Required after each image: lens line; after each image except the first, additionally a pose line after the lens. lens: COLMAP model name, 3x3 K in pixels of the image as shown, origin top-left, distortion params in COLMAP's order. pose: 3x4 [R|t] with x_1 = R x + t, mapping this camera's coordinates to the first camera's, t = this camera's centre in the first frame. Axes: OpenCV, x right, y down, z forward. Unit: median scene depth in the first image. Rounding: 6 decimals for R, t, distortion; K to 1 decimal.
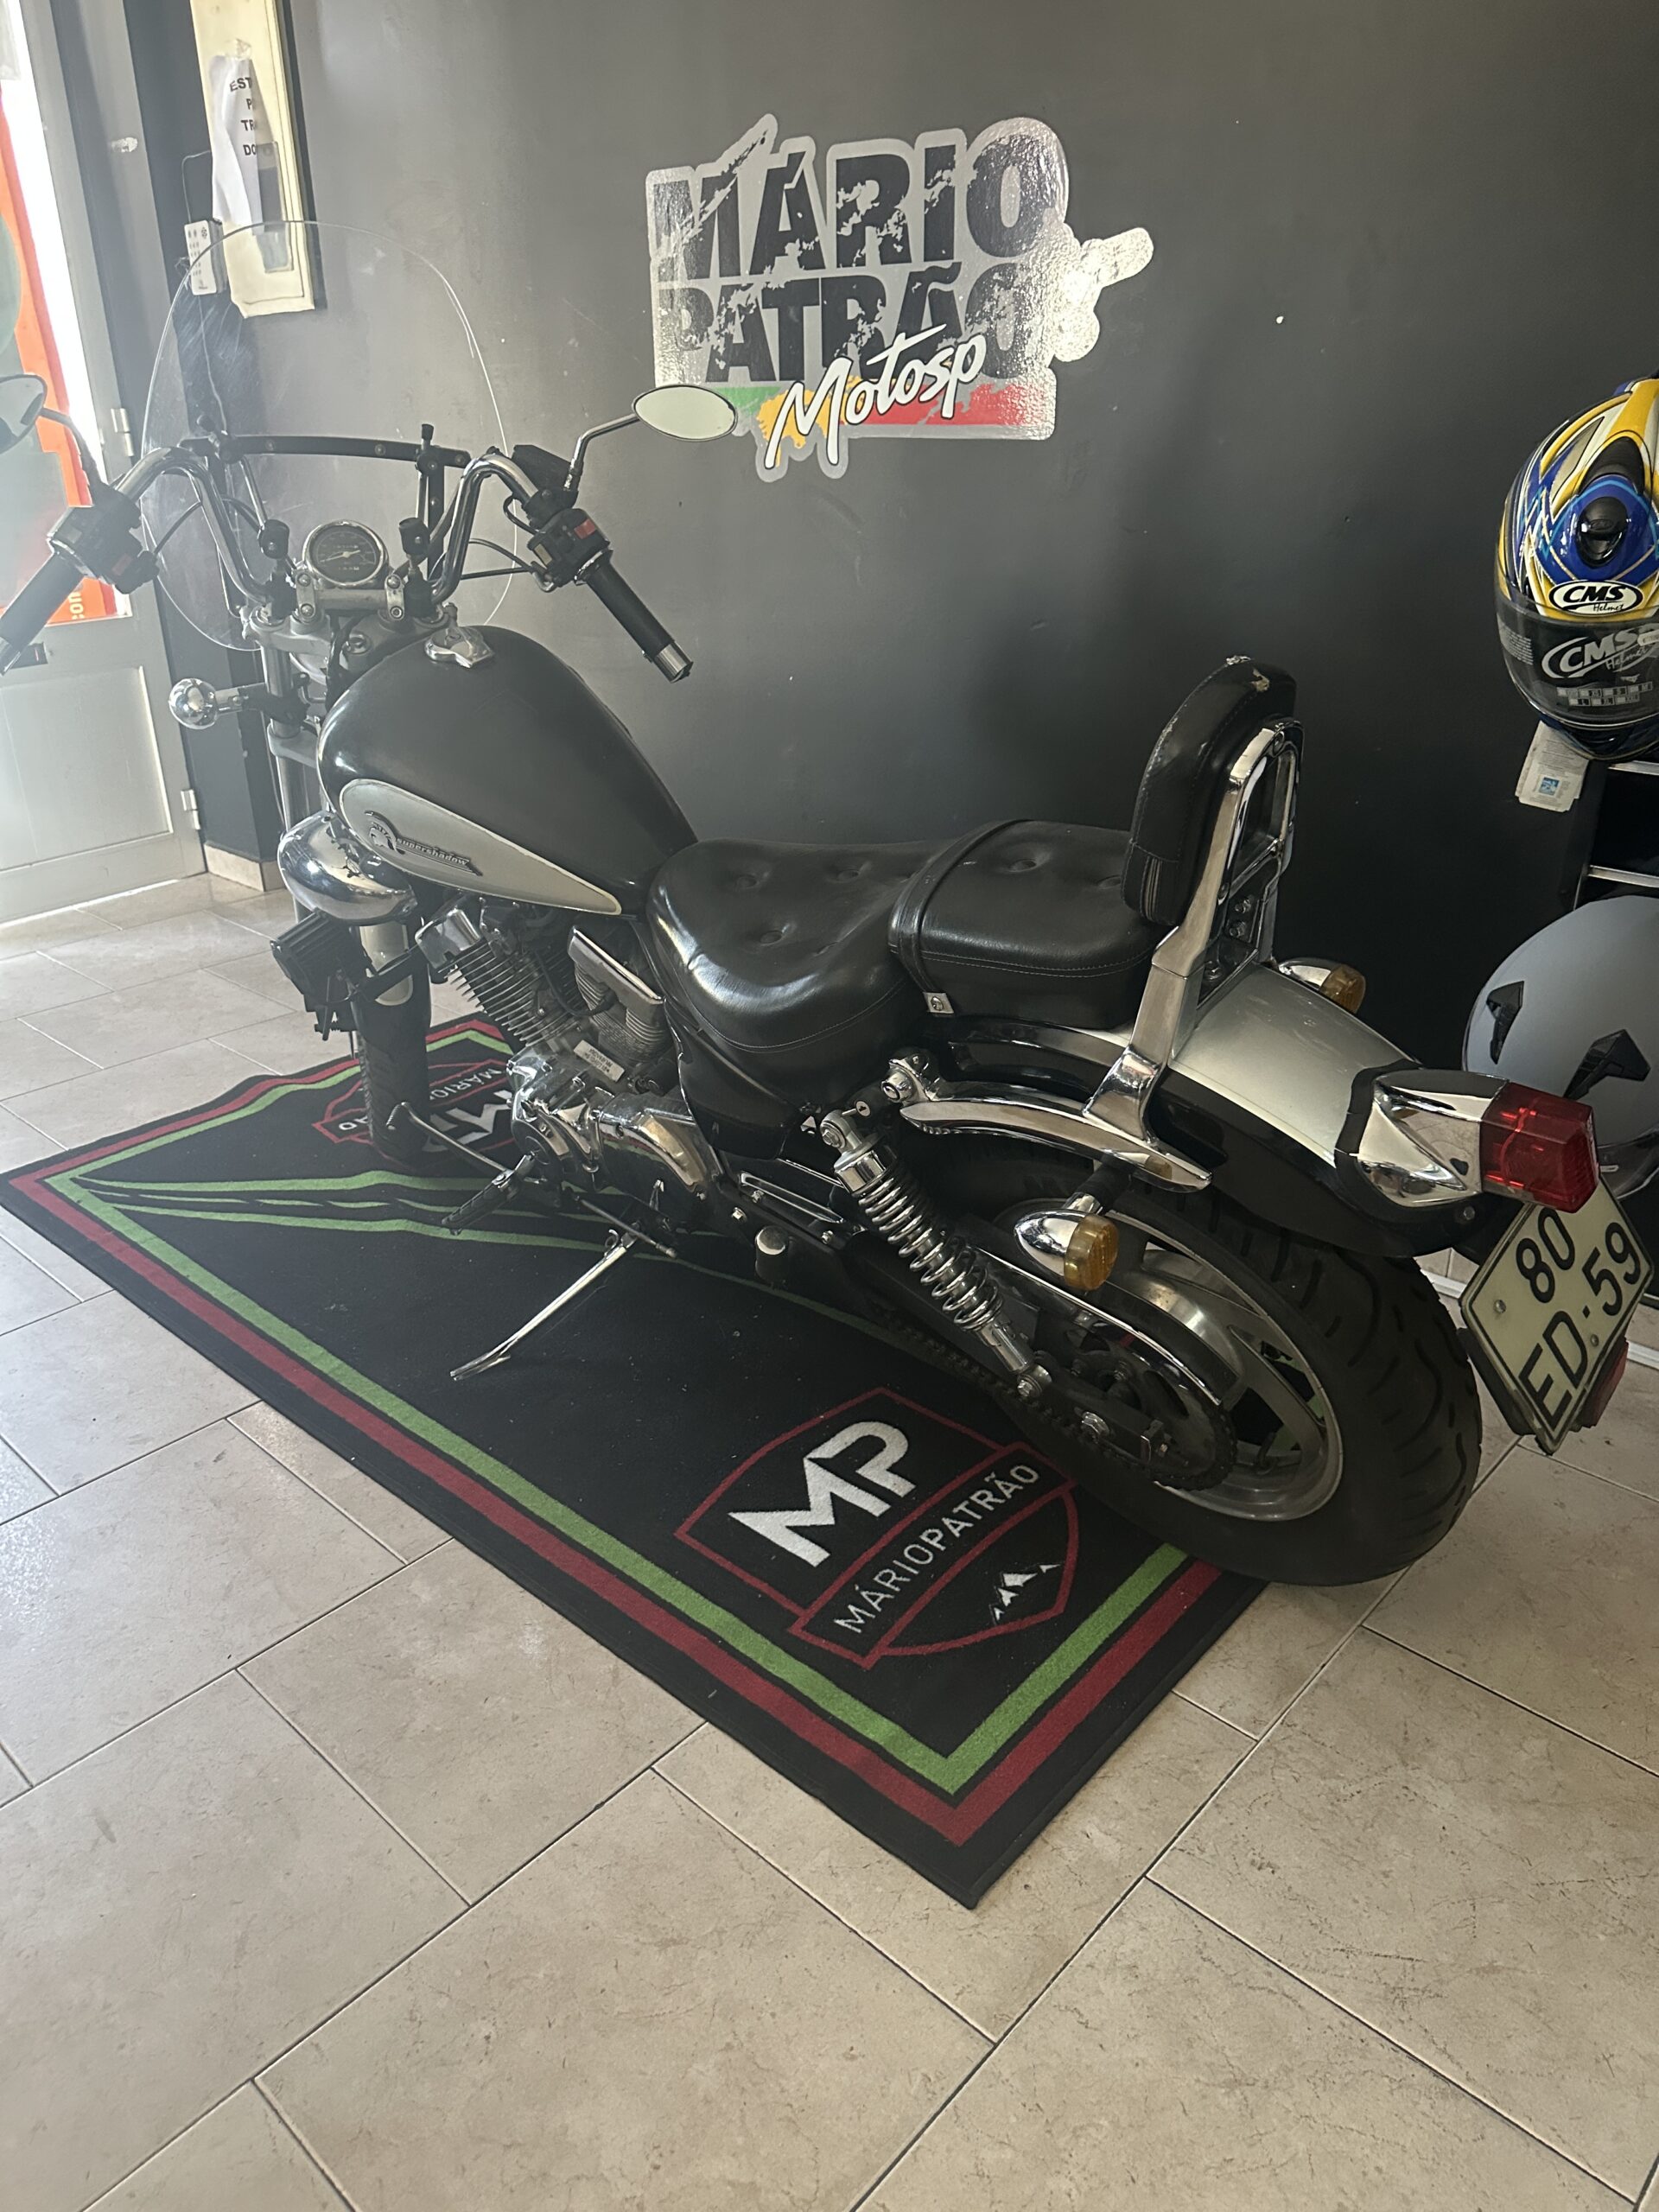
lens RADIAL K [[1600.5, 0, 803.5], [0, 1600.5, 1060.2], [0, 0, 1]] dist [0.028568, -0.045810]
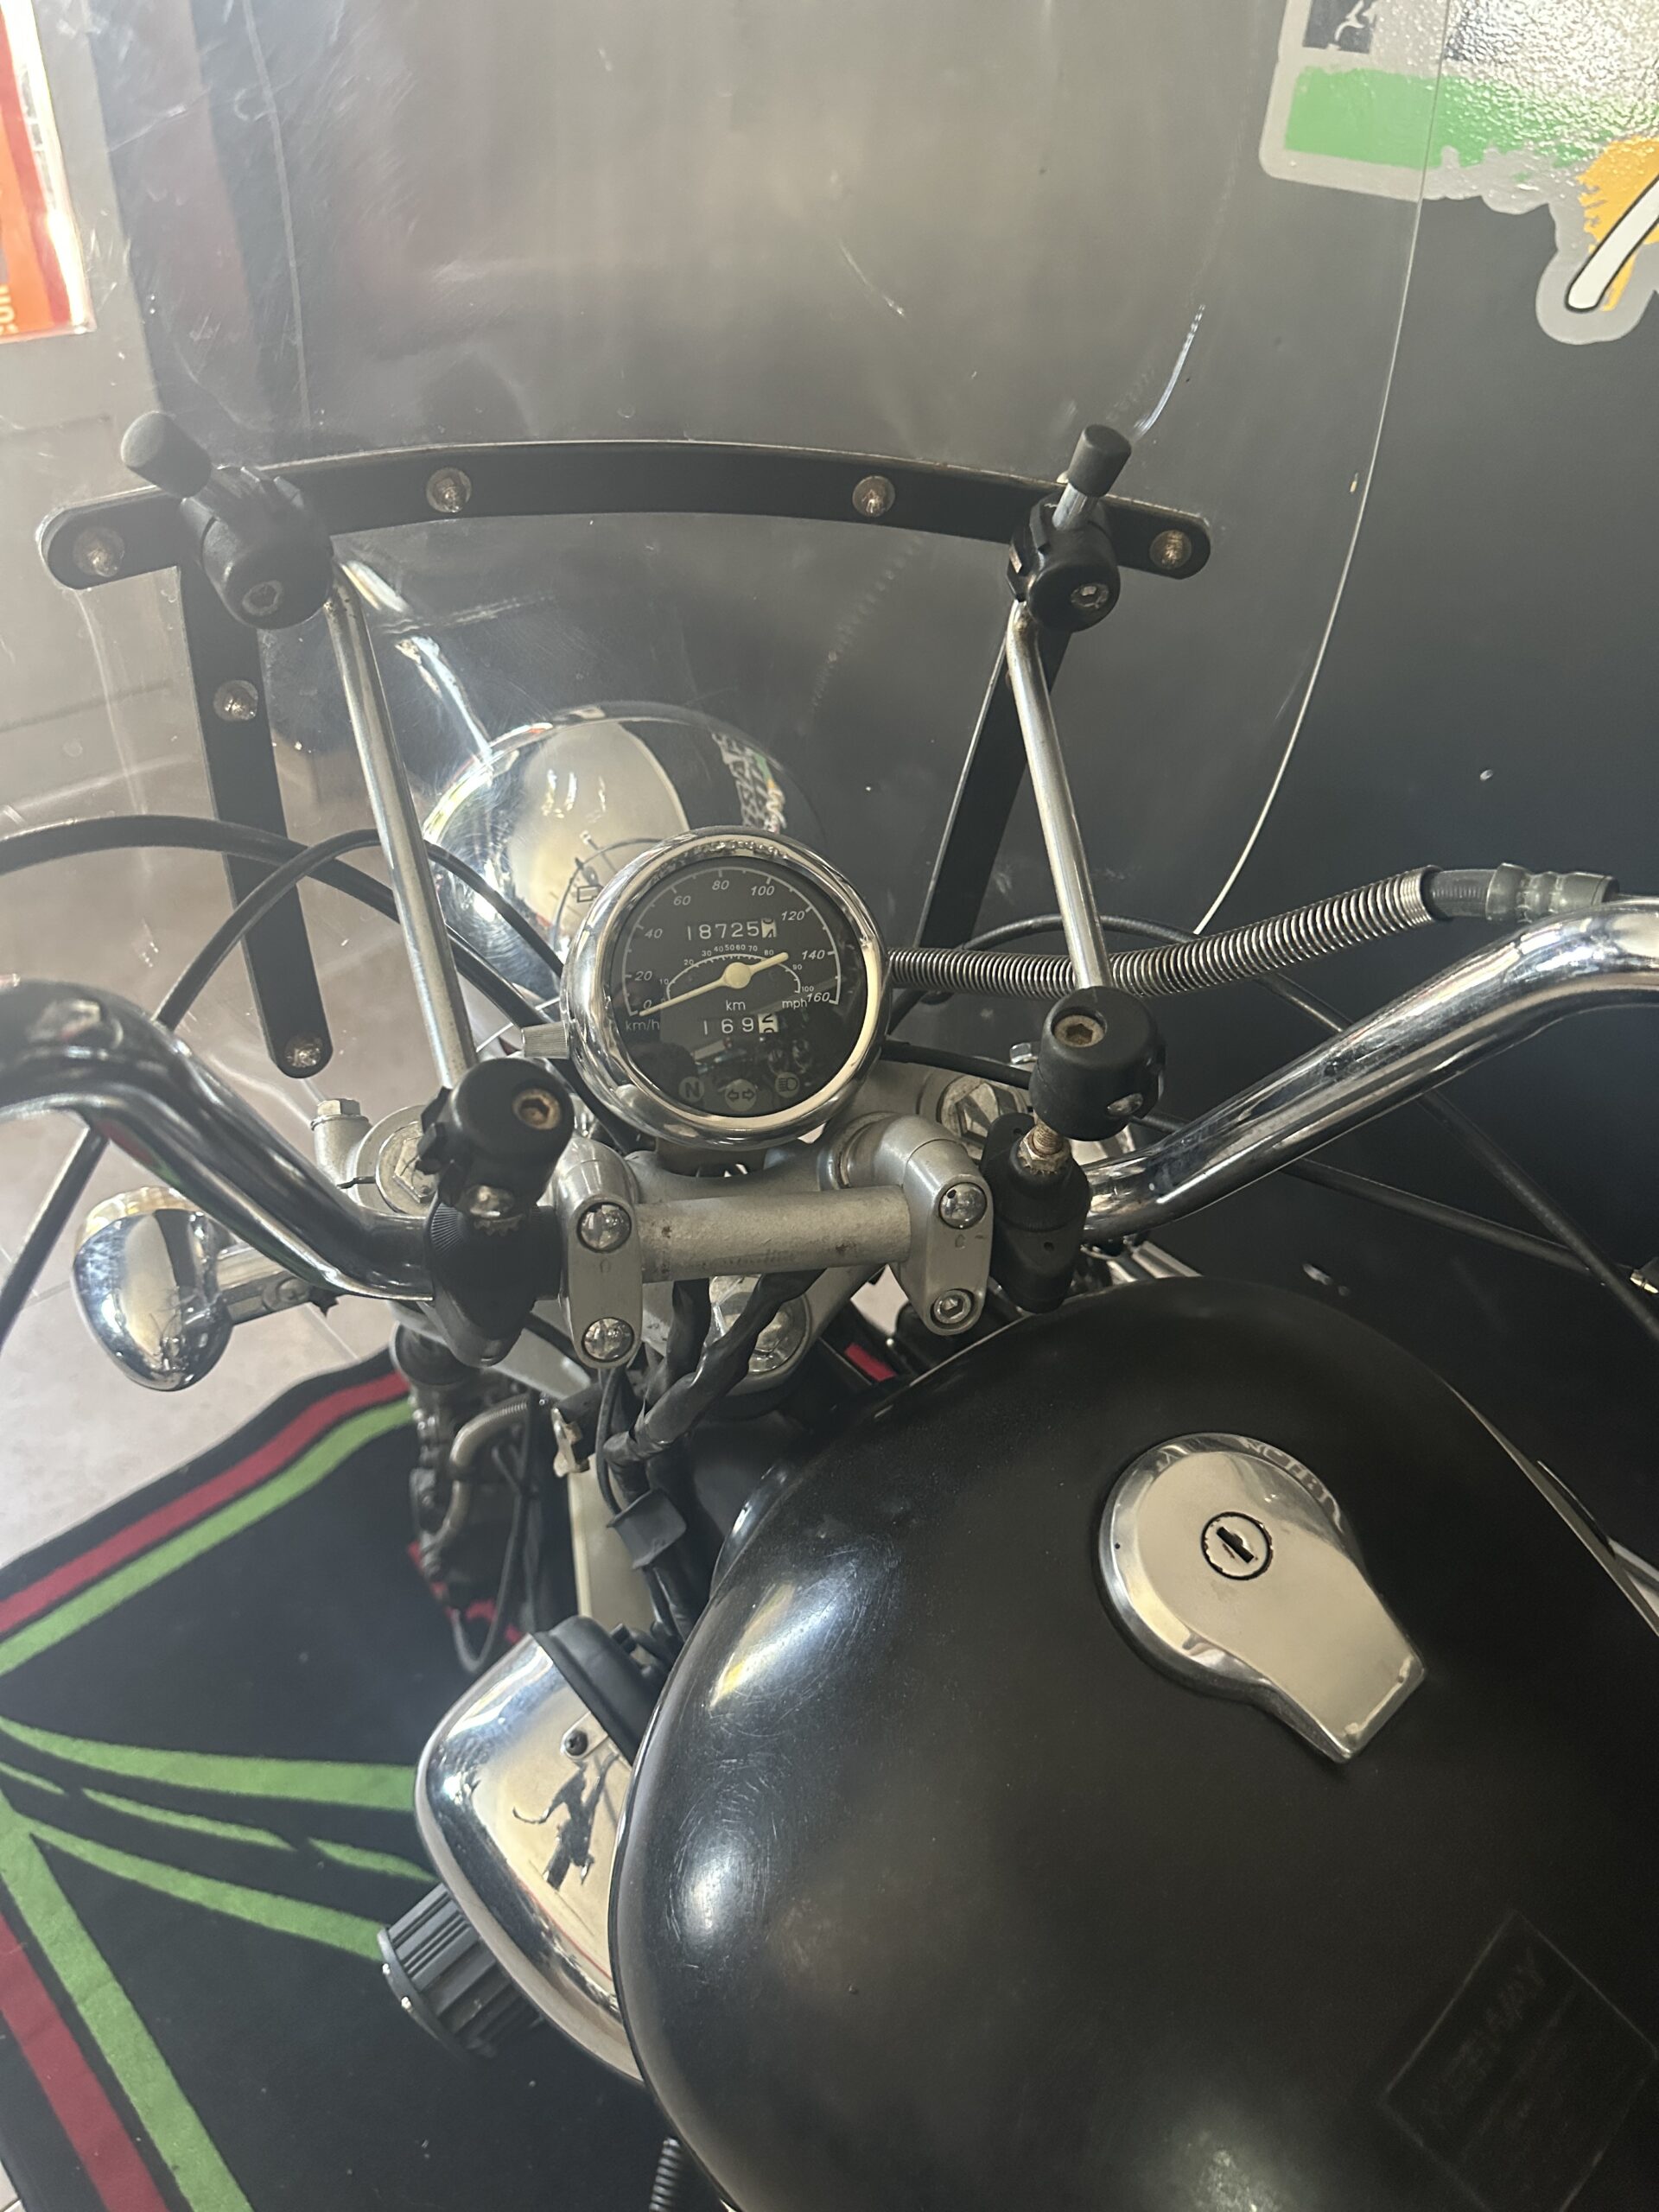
lens RADIAL K [[1600.5, 0, 837.6], [0, 1600.5, 1085.9], [0, 0, 1]] dist [0.028568, -0.045810]
pose [[0.995995, 0.088861, 0.009856, -0.230262], [-0.088528, 0.964802, 0.247628, -0.307836], [0.012496, -0.247508, 0.968805, 0.646267]]
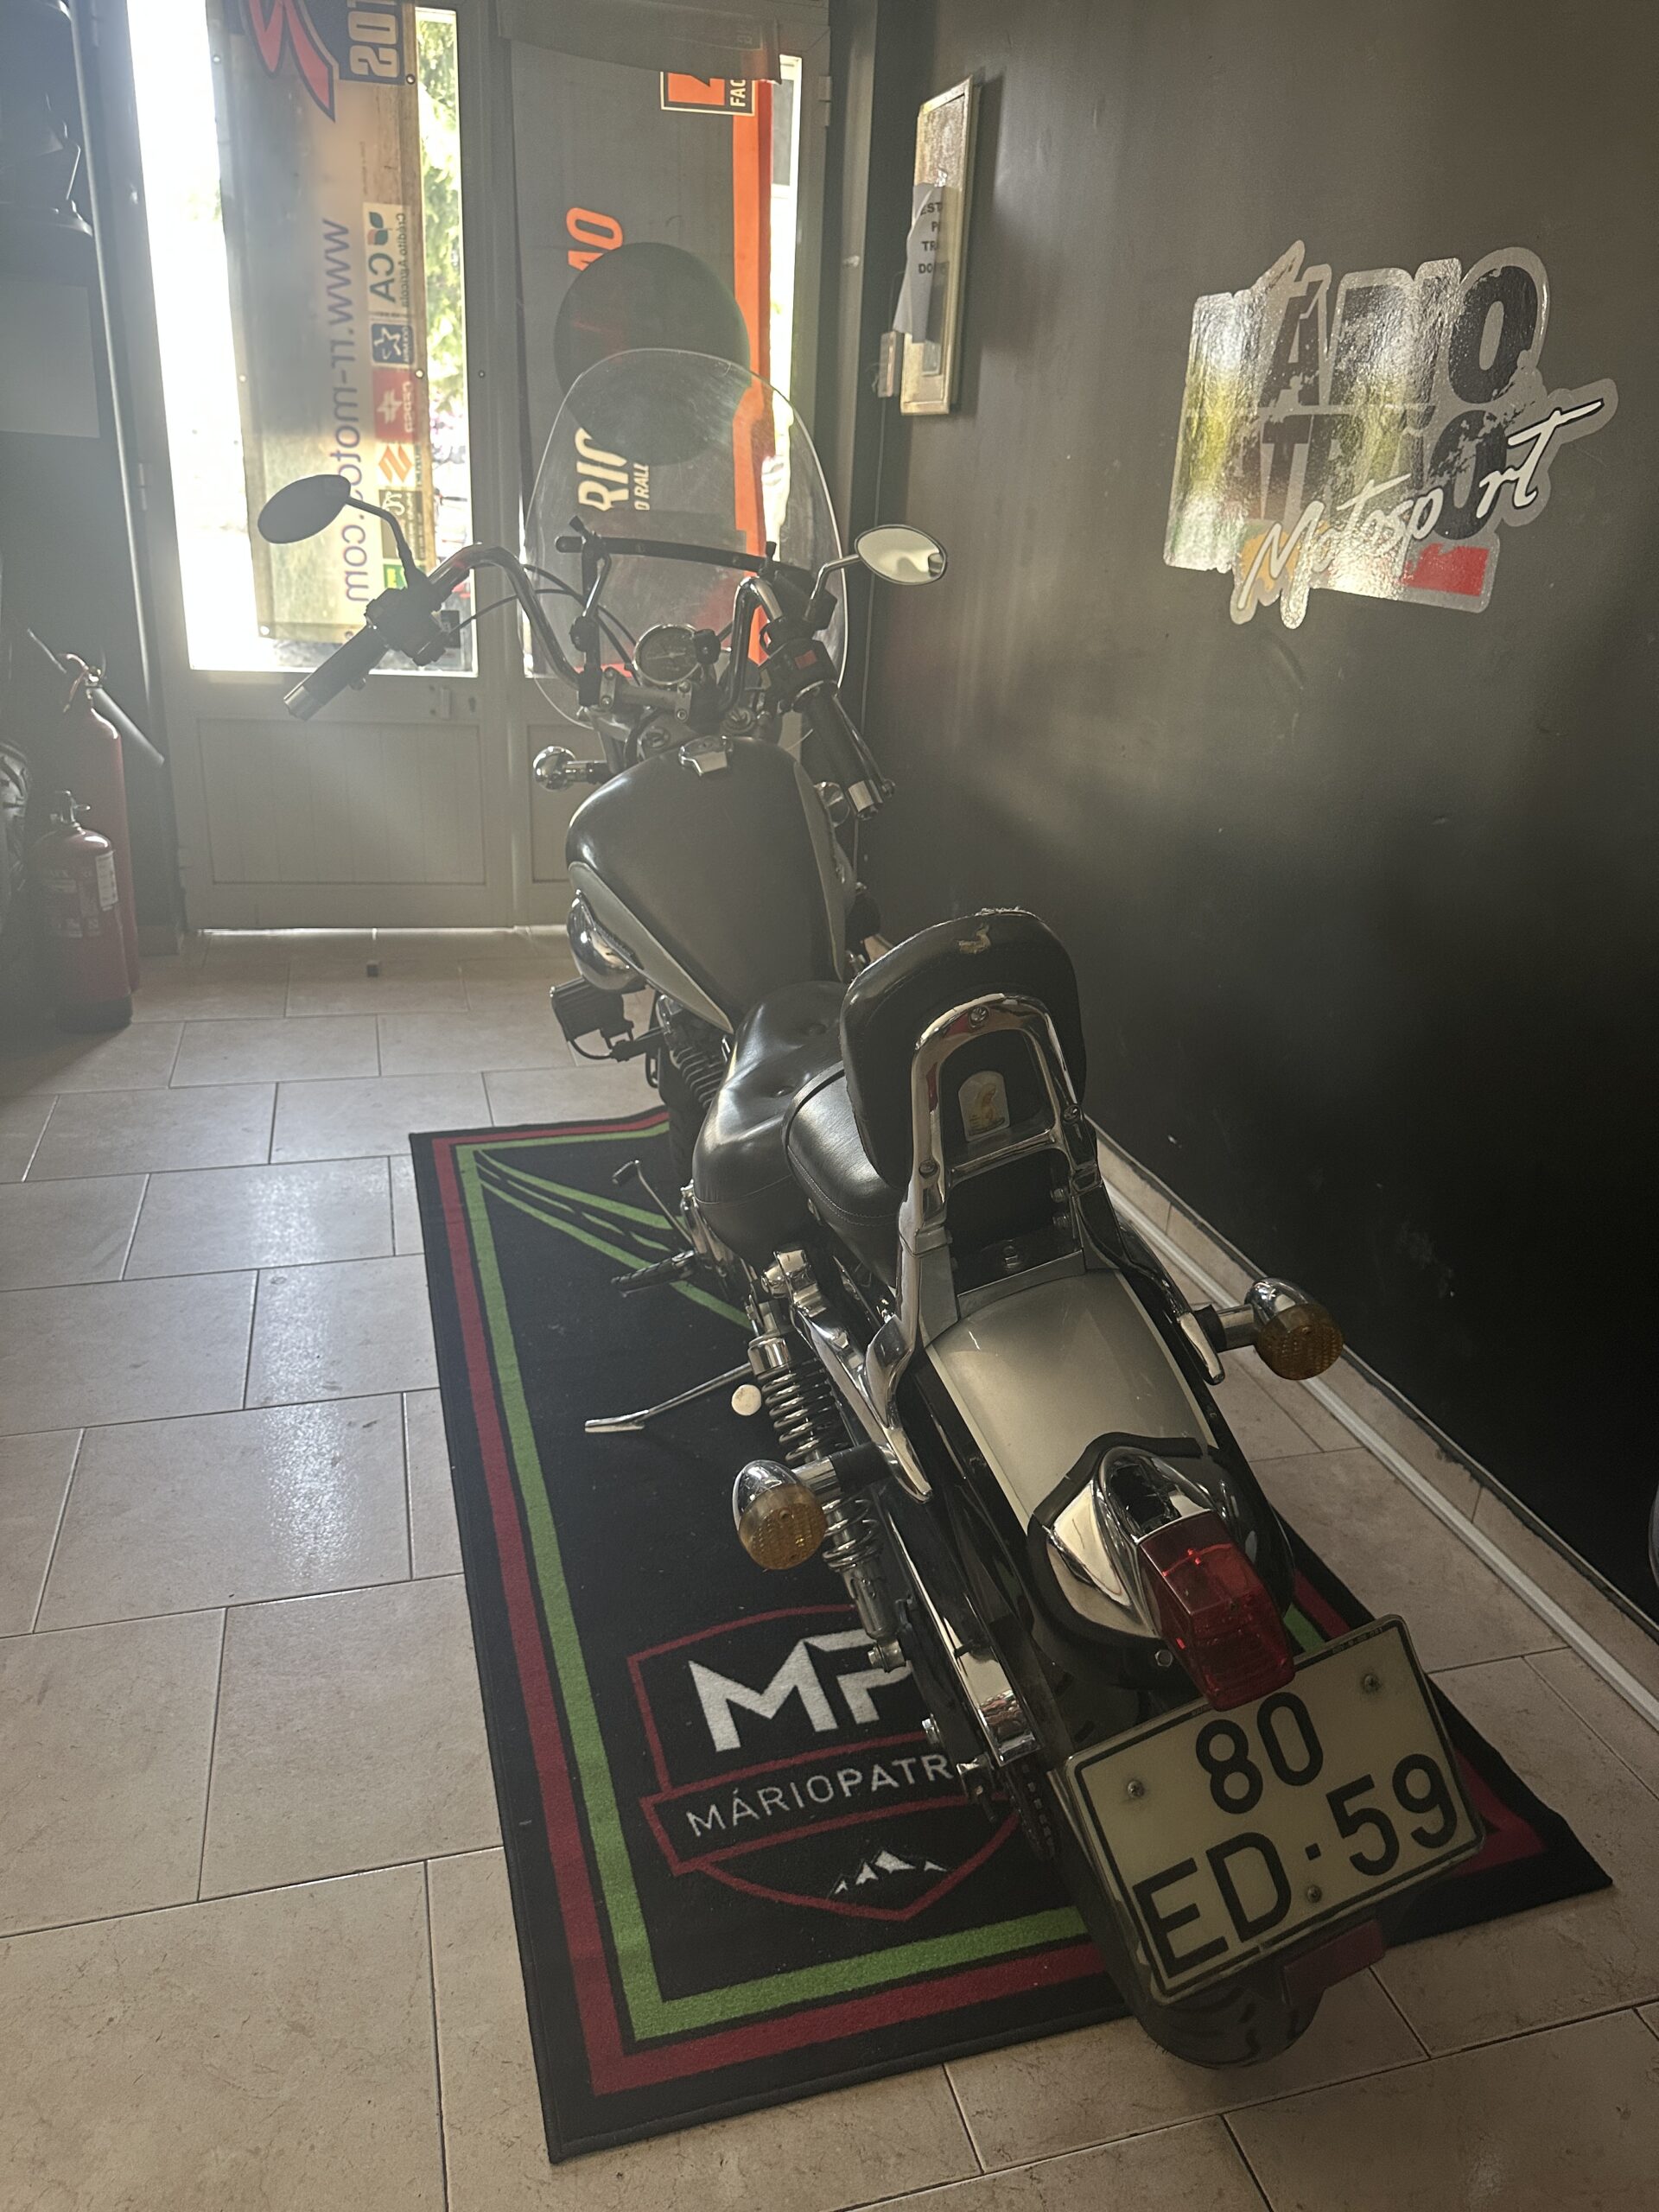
lens RADIAL K [[1600.5, 0, 792.3], [0, 1600.5, 1054.7], [0, 0, 1]] dist [0.028568, -0.045810]
pose [[0.847588, 0.233621, -0.476461, 0.305086], [-0.256369, 0.966415, 0.017799, -0.083290], [0.464618, 0.107064, 0.879015, 0.109348]]
